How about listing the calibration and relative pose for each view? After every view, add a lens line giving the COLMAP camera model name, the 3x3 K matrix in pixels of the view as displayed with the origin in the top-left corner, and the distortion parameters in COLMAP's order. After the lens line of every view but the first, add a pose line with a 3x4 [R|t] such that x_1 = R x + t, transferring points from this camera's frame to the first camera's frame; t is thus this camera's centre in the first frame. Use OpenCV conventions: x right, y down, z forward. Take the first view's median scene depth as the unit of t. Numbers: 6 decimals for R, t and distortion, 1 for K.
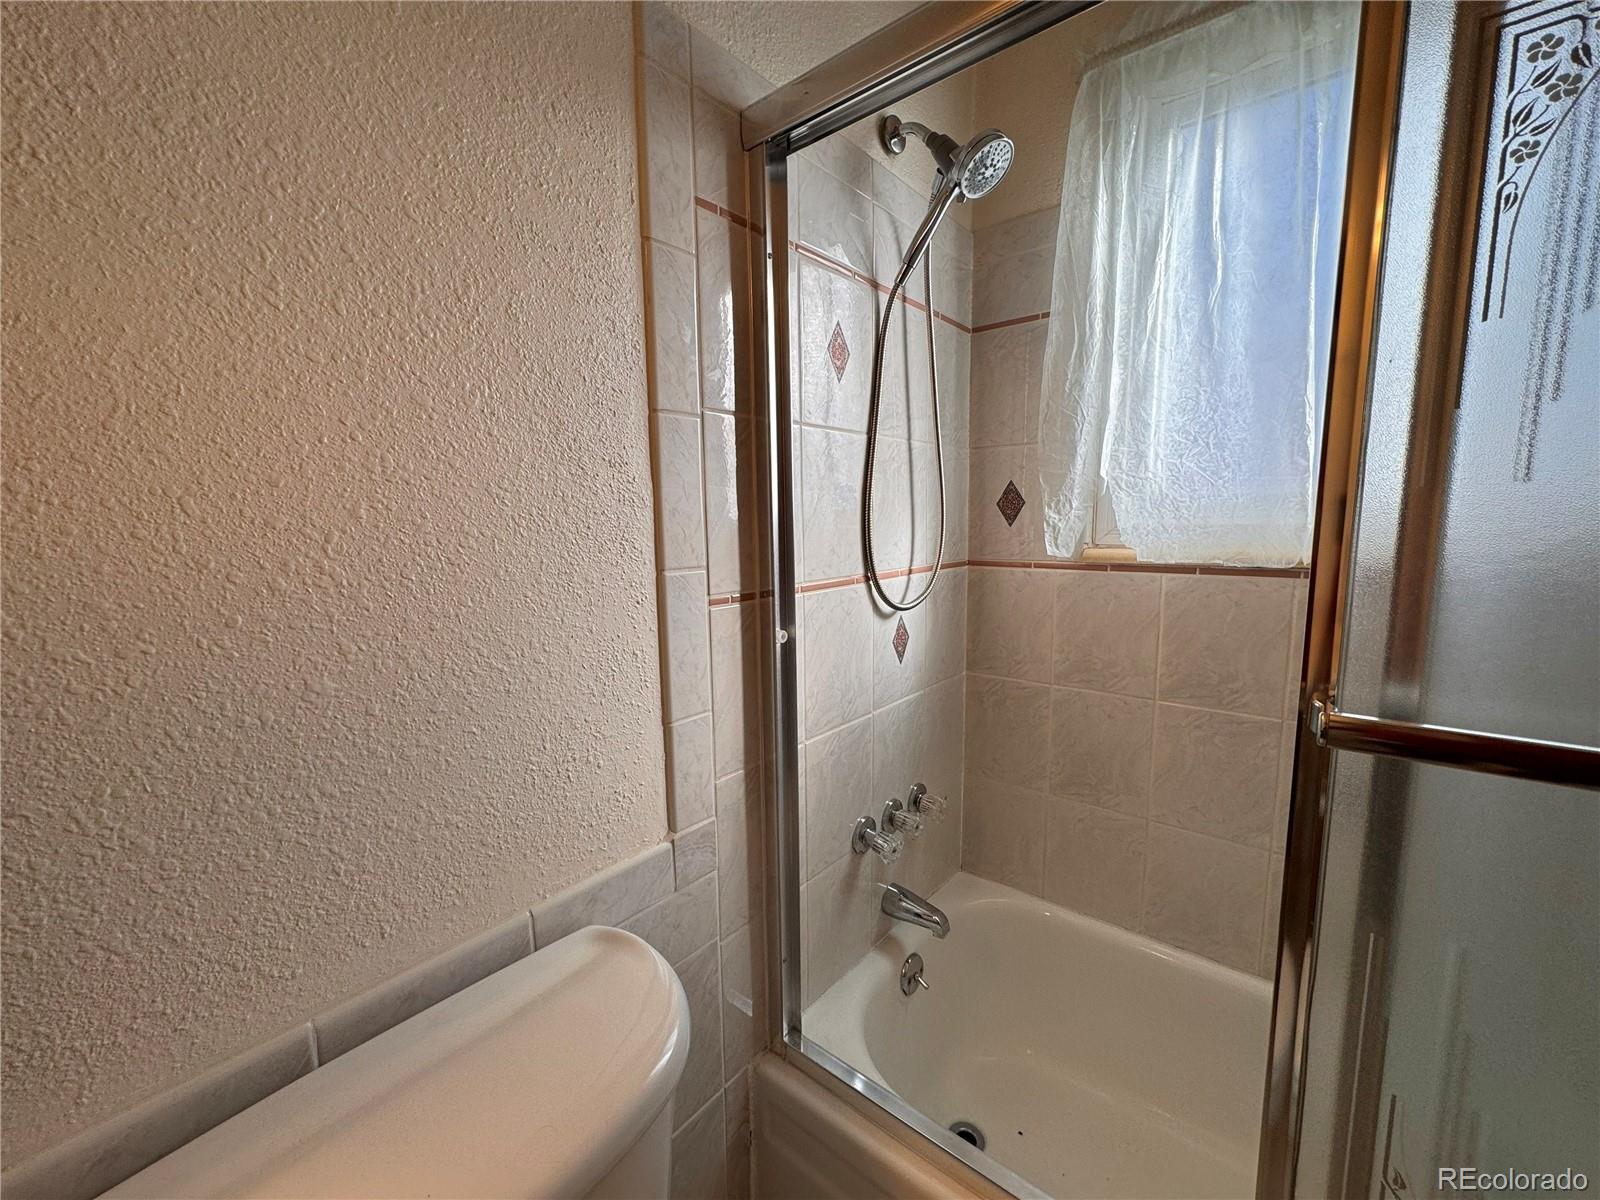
lens RADIAL K [[640.7, 0, 790.7], [0, 640.7, 604.5], [0, 0, 1]] dist [0.000110, 0.000227]
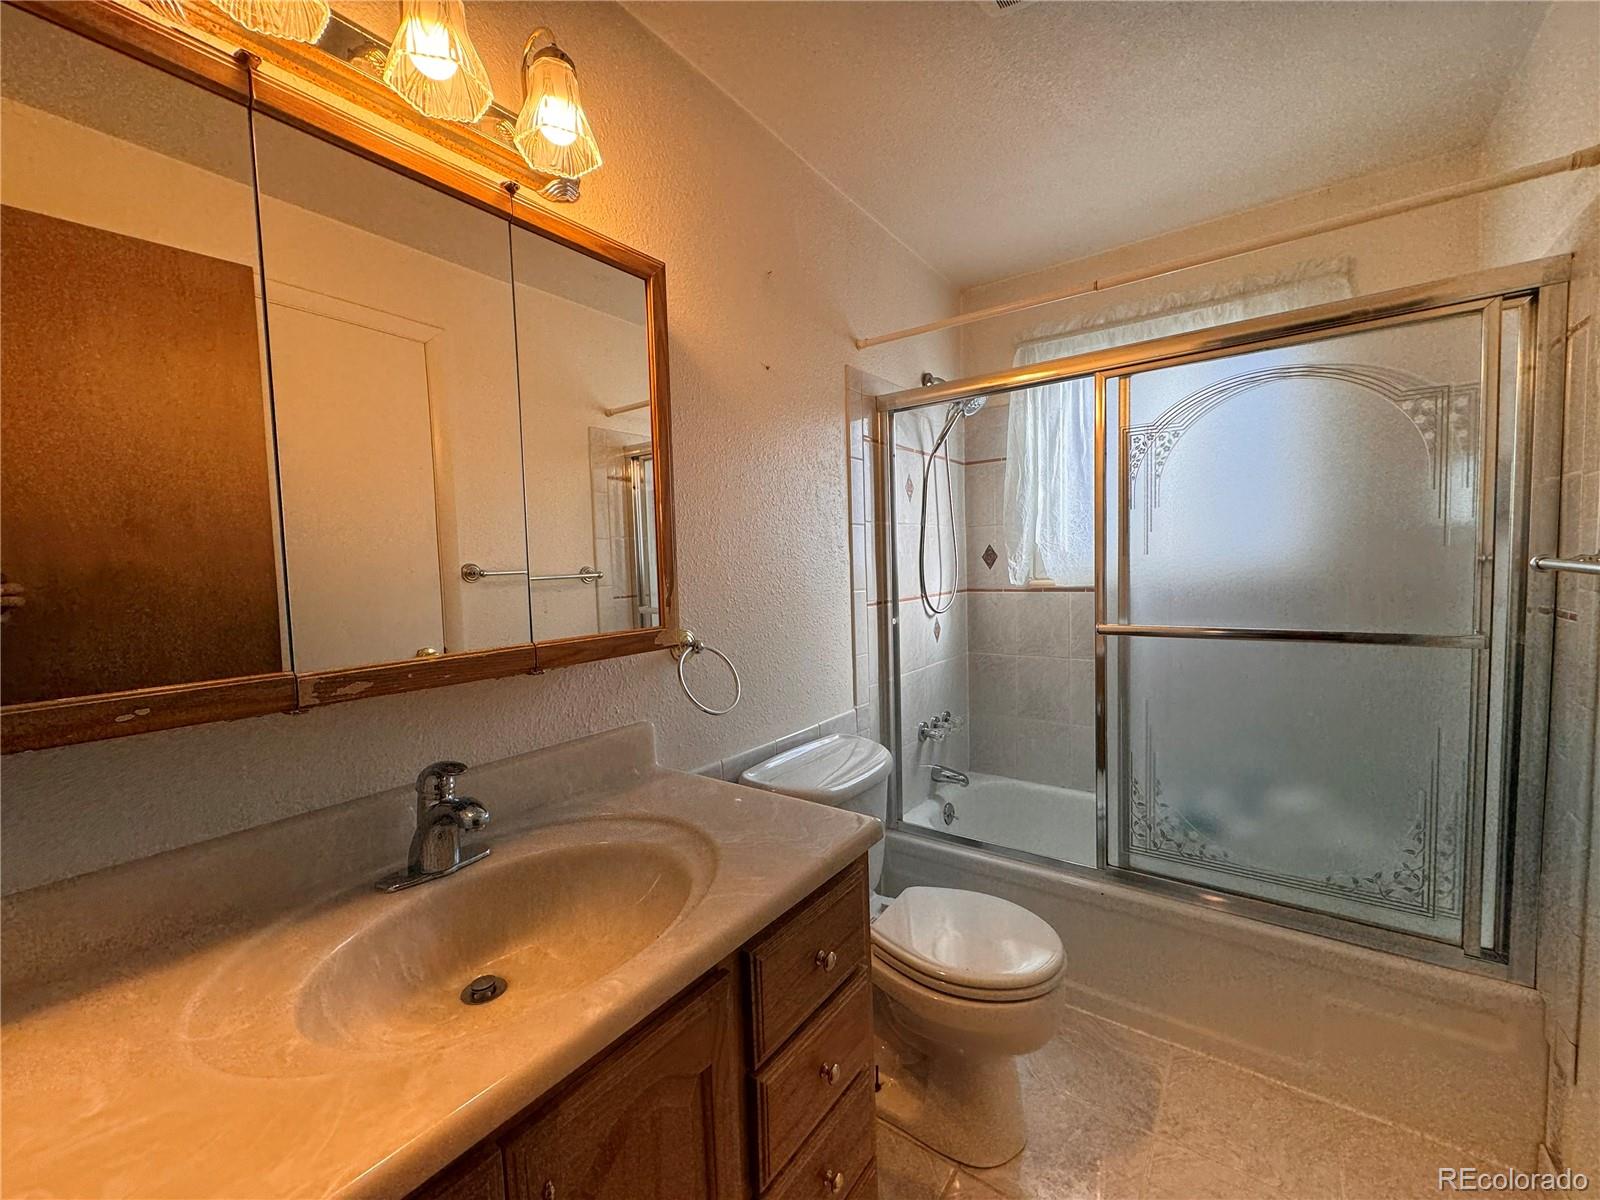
lens RADIAL K [[640.7, 0, 790.7], [0, 640.7, 604.5], [0, 0, 1]] dist [0.000110, 0.000227]
pose [[0.998386, -0.018472, 0.053704, -0.380211], [0.022244, 0.997263, -0.070510, 0.110180], [-0.052255, 0.071591, 0.996064, -0.915719]]
